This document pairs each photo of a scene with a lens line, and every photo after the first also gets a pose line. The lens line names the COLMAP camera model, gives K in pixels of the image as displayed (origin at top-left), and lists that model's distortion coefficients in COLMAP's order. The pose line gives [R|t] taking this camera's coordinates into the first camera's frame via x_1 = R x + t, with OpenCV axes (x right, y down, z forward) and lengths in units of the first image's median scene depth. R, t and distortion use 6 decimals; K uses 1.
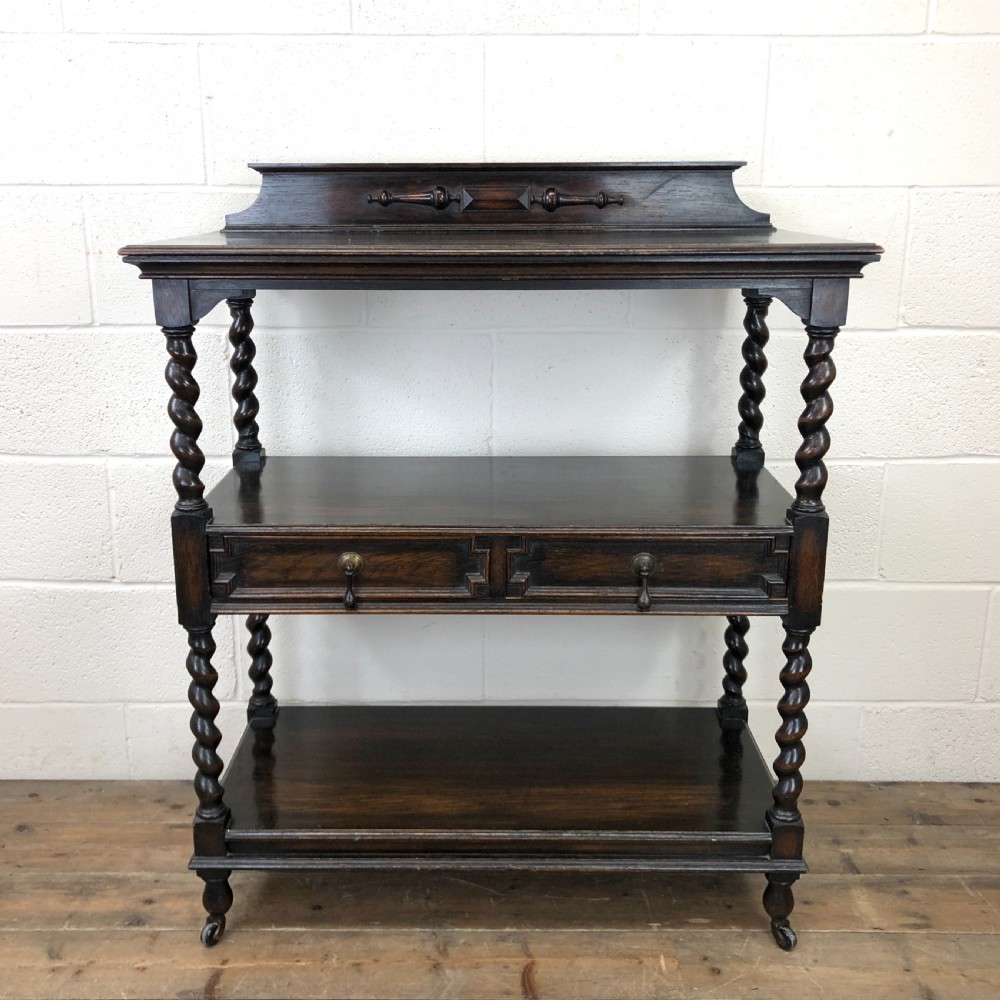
lens RADIAL K [[1118.2, 0, 477.9], [0, 1118.2, 488.3], [0, 0, 1]] dist [0.011392, 0.000000]
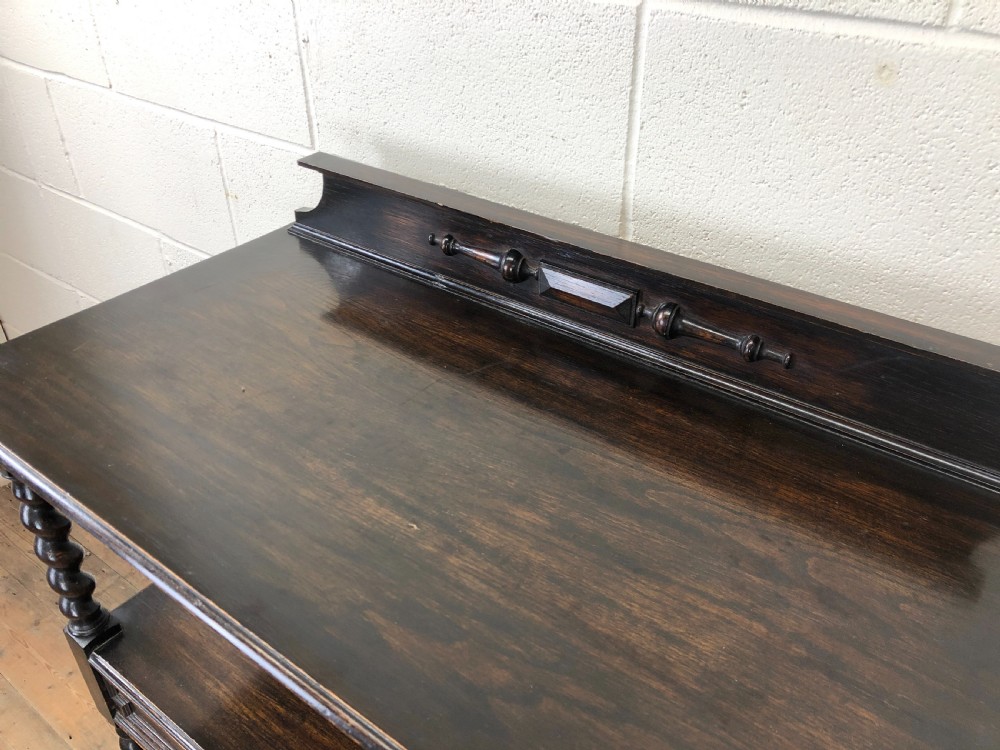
lens RADIAL K [[826.0, 0, 503.4], [0, 826.0, 368.8], [0, 0, 1]] dist [0.014990, 0.001095]
pose [[0.801645, 0.330020, -0.498450, 0.214475], [-0.149678, 0.918054, 0.367114, -0.375338], [0.578759, -0.219688, 0.785350, 0.604812]]
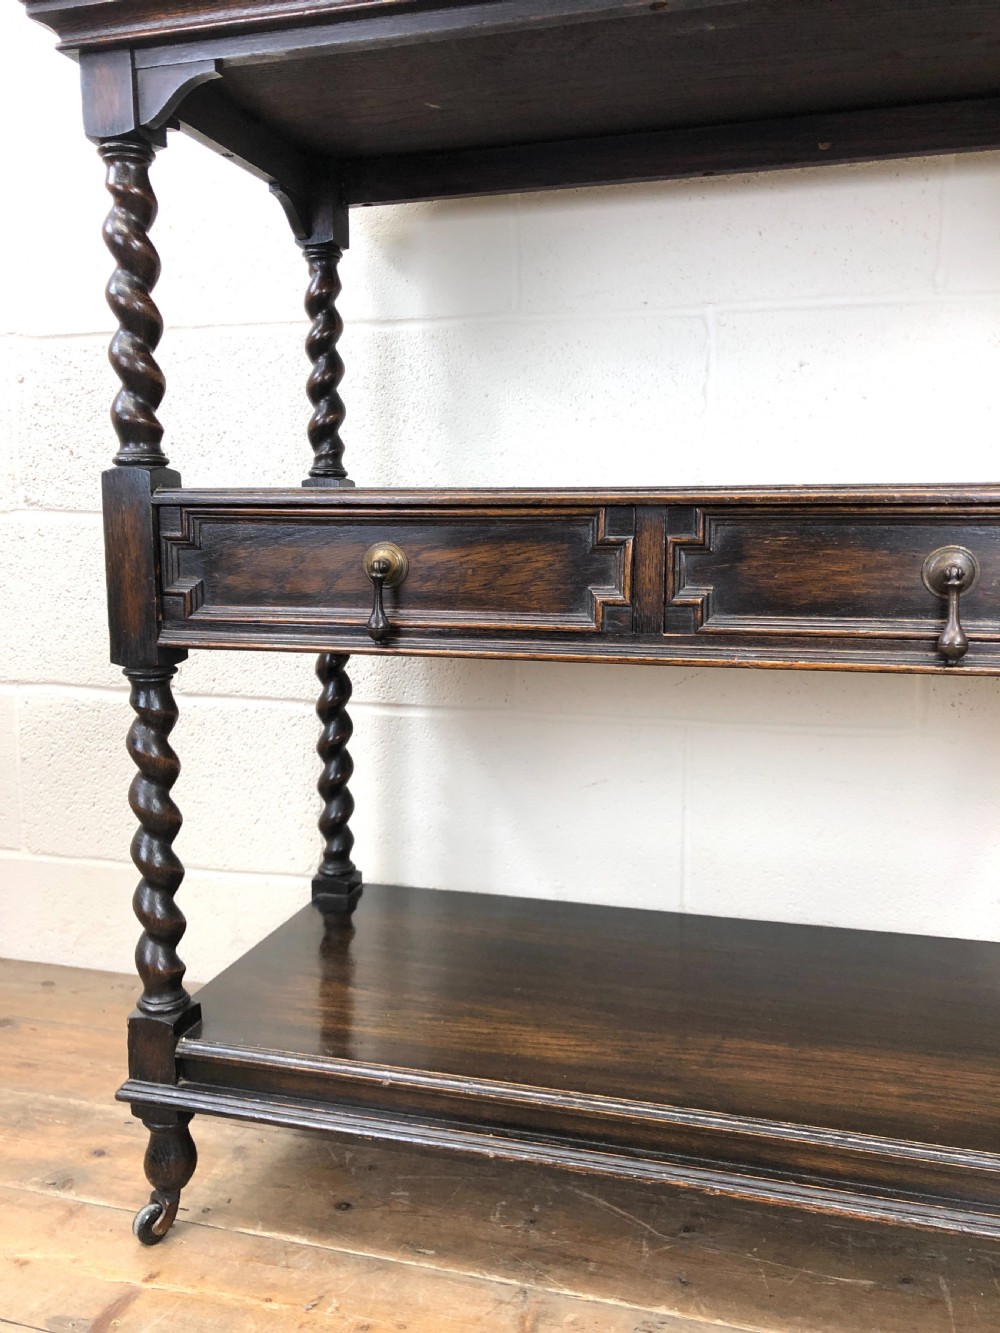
lens RADIAL K [[1101.0, 0, 491.9], [0, 1101.0, 653.2], [0, 0, 1]] dist [0.014990, 0.001095]
pose [[0.963122, 0.032371, -0.267111, 0.073022], [-0.066745, 0.990451, -0.120631, 0.147507], [0.260656, 0.134010, 0.956086, 0.414884]]
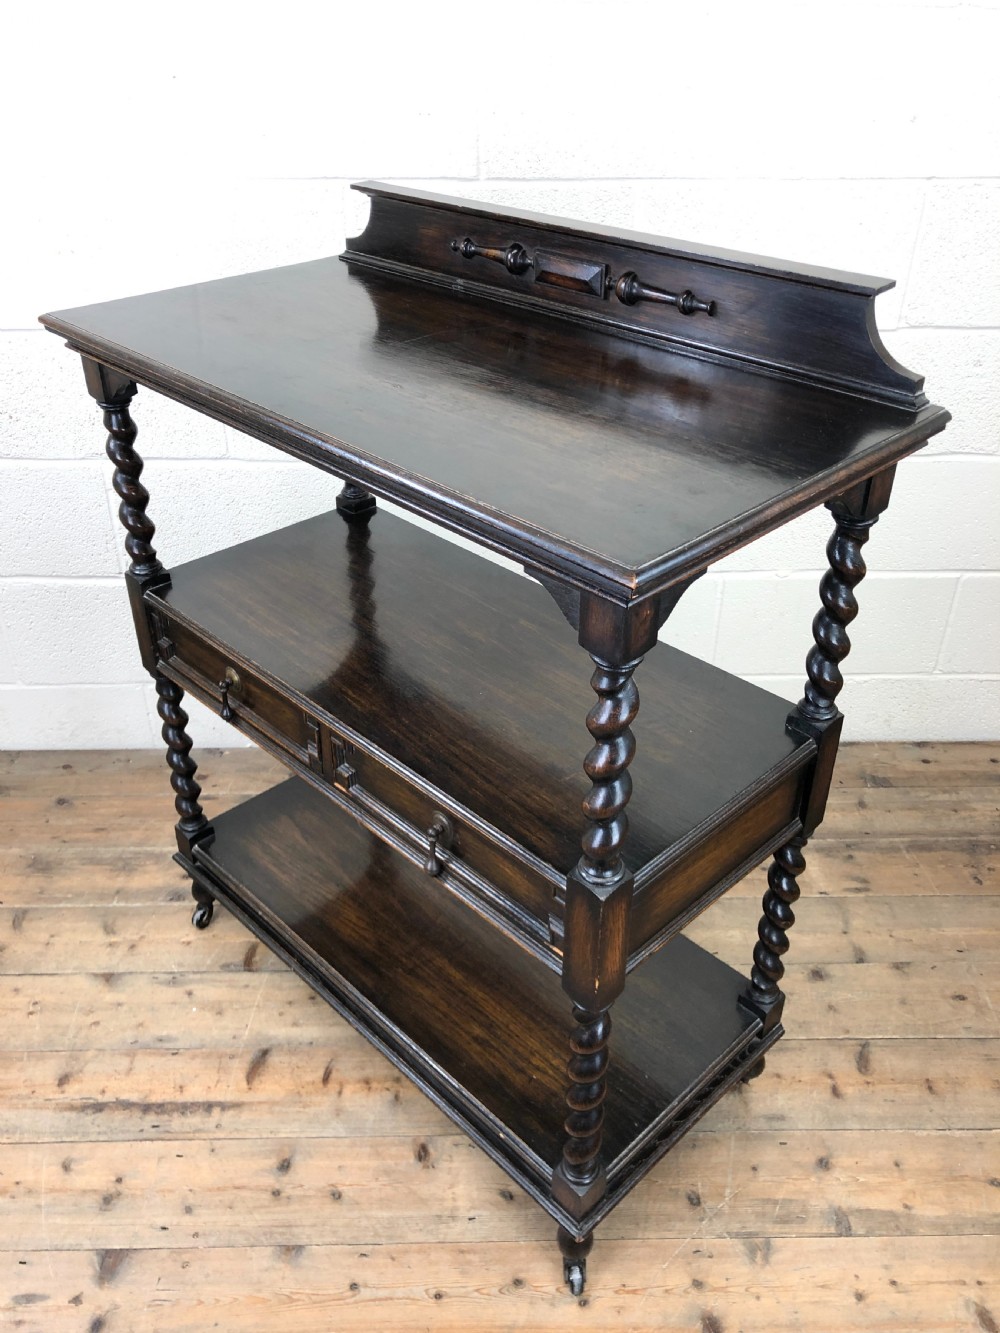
lens RADIAL K [[1101.0, 0, 492.9], [0, 1101.0, 654.6], [0, 0, 1]] dist [0.014990, 0.001095]
pose [[0.999648, -0.010816, 0.024207, -0.008735], [0.003068, 0.954058, 0.299606, -0.171931], [-0.026335, -0.299426, 0.953756, -0.001534]]
